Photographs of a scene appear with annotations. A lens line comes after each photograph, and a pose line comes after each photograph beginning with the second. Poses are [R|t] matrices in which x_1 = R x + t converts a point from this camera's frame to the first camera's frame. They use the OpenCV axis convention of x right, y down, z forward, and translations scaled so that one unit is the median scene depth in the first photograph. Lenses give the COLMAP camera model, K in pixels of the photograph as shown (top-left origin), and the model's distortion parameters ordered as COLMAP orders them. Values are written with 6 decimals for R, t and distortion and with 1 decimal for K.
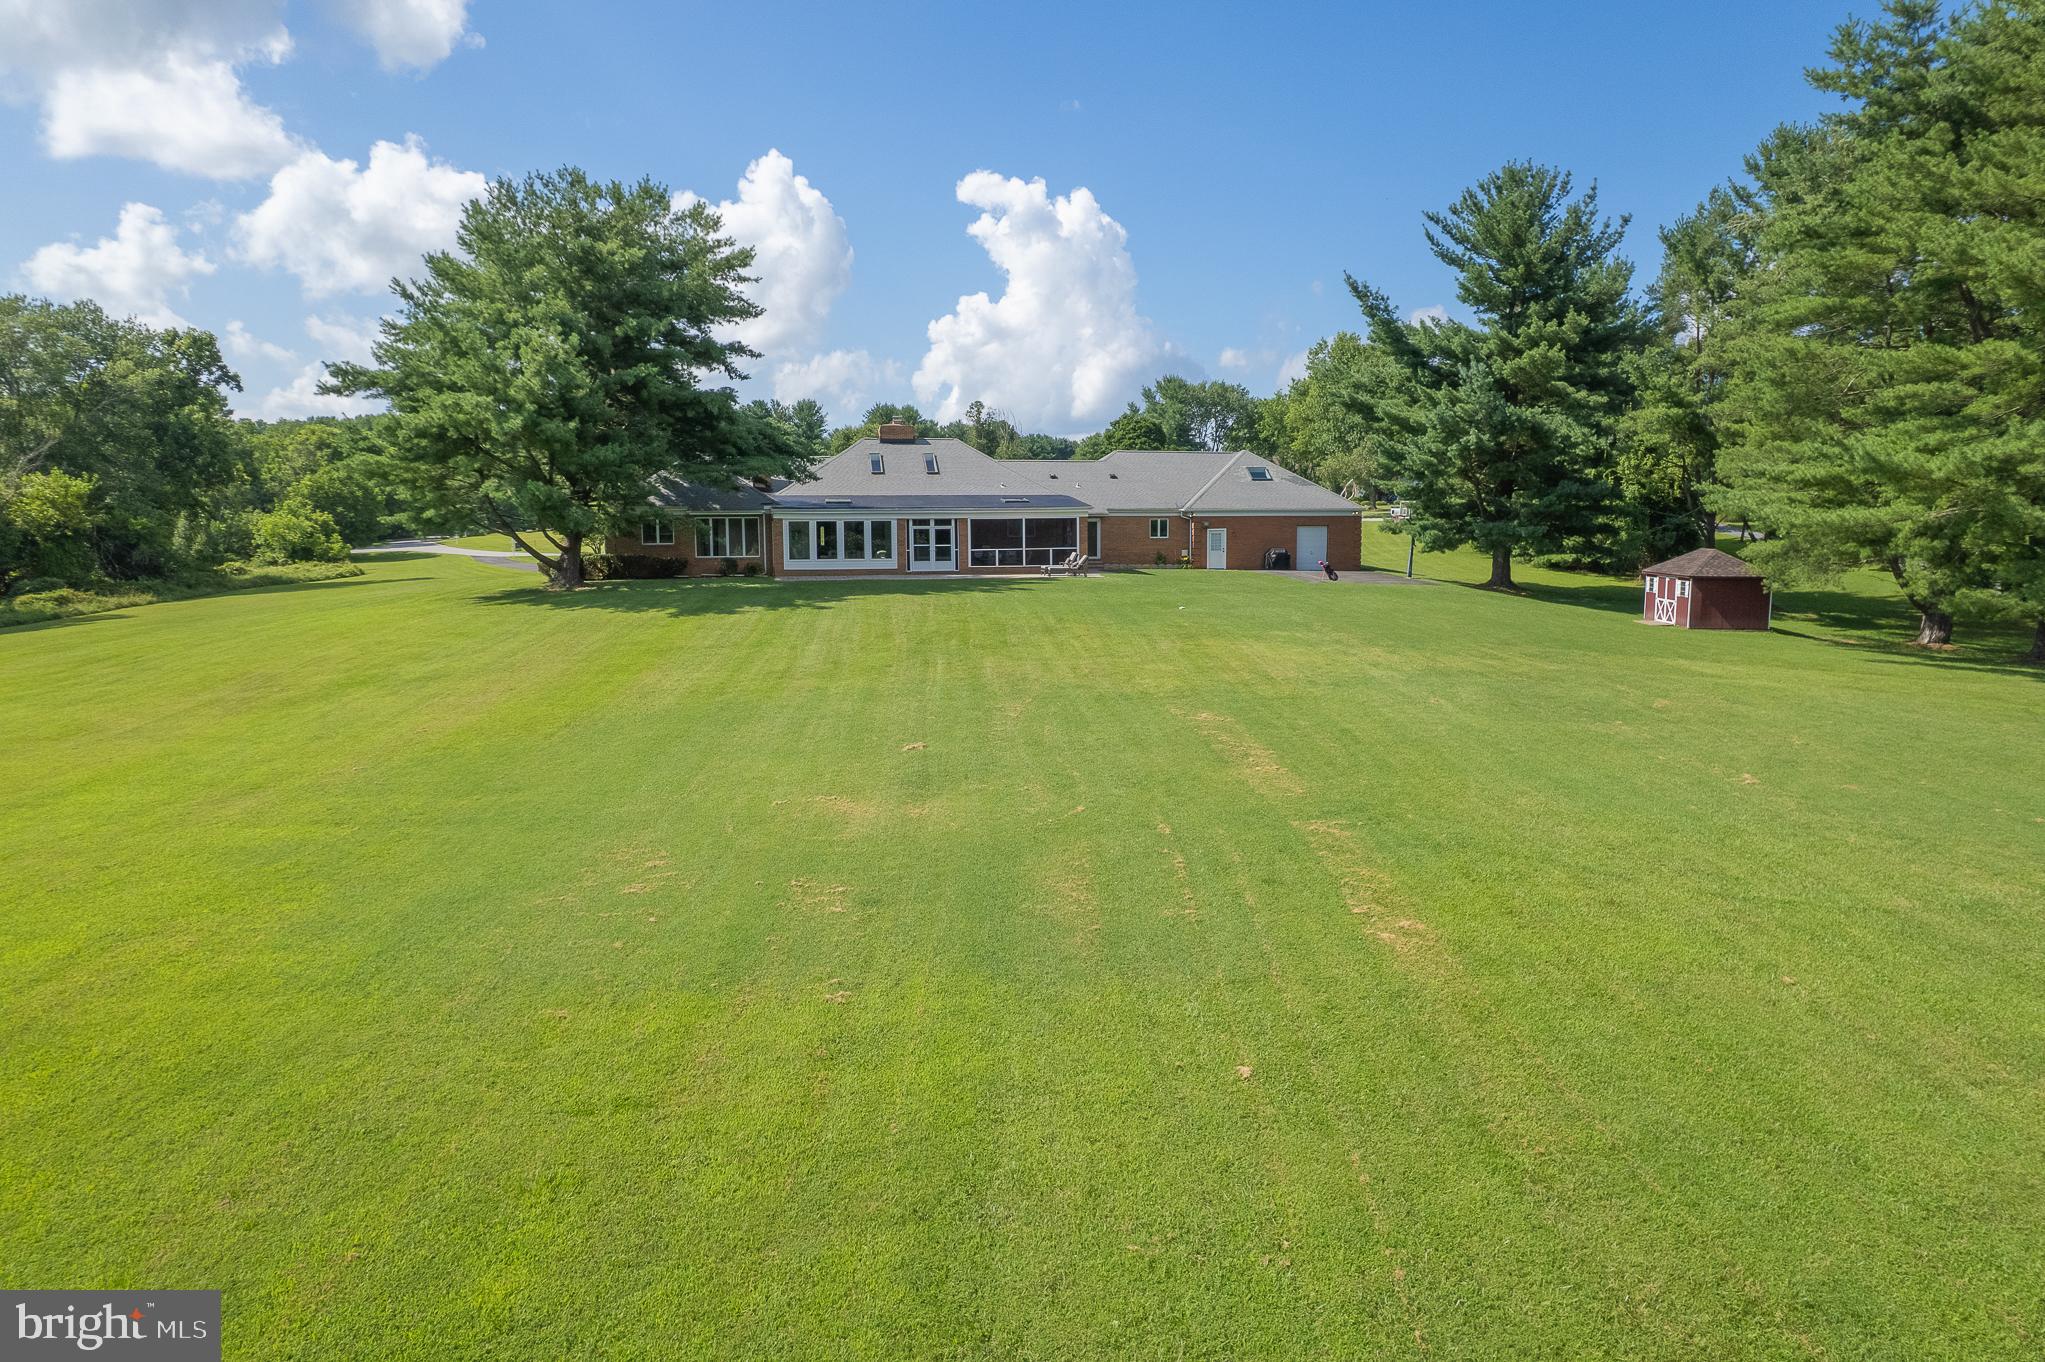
lens RADIAL K [[1323.5, 0, 1017.1], [0, 1323.5, 679.6], [0, 0, 1]] dist [-0.063061, 0.048202]
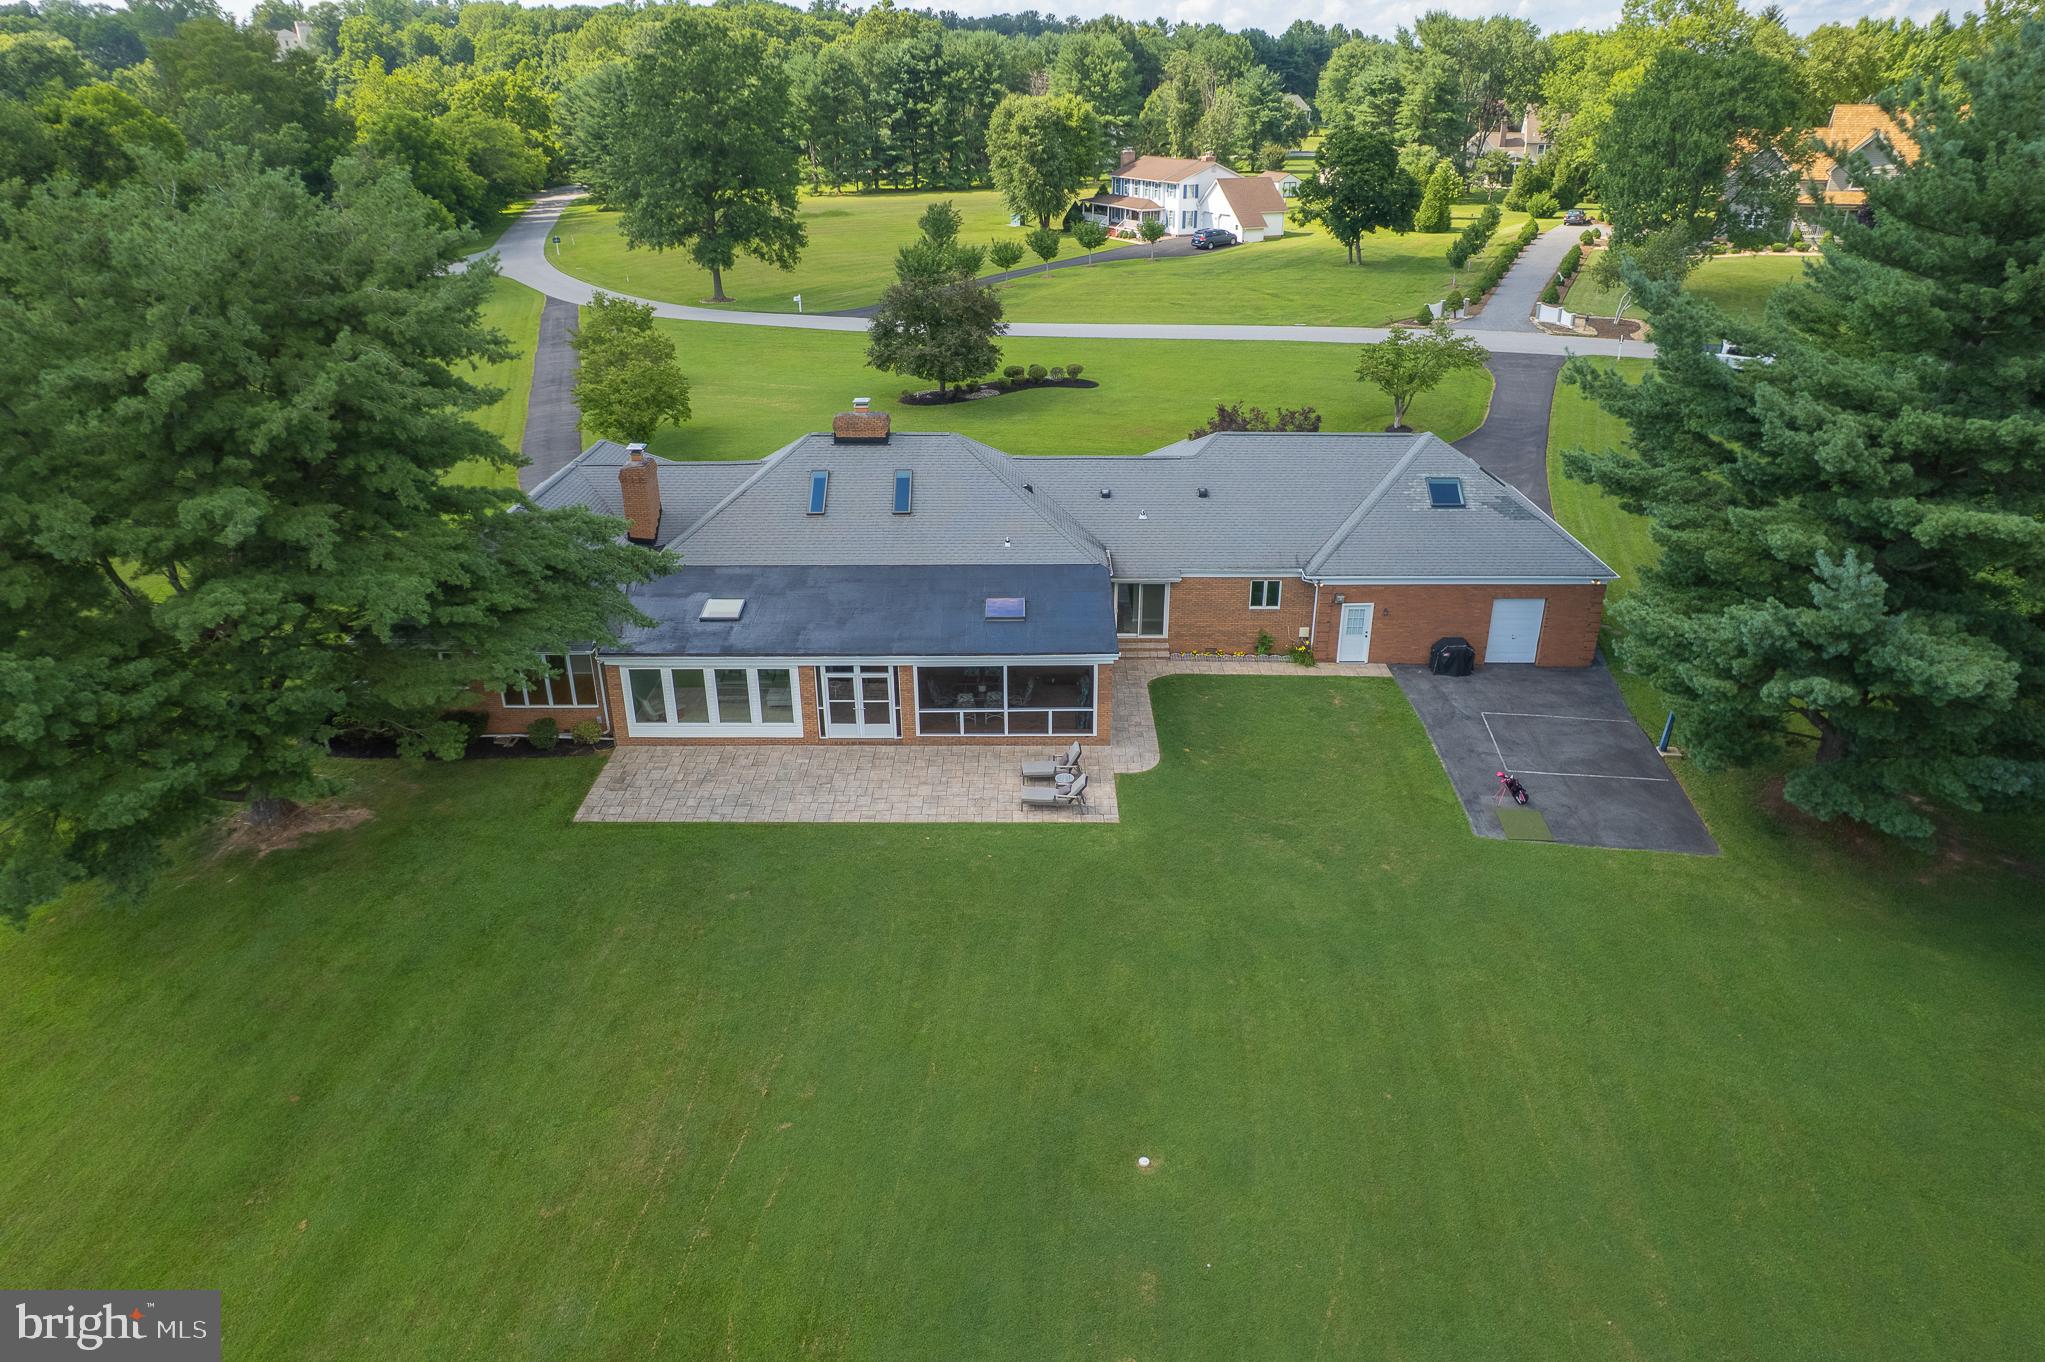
lens RADIAL K [[1323.5, 0, 1026.0], [0, 1323.5, 678.9], [0, 0, 1]] dist [-0.063061, 0.048202]
pose [[0.983951, 0.073042, -0.162807, 0.103422], [-0.020174, 0.952071, 0.305210, -0.273542], [0.177297, -0.297027, 0.938265, 0.385908]]
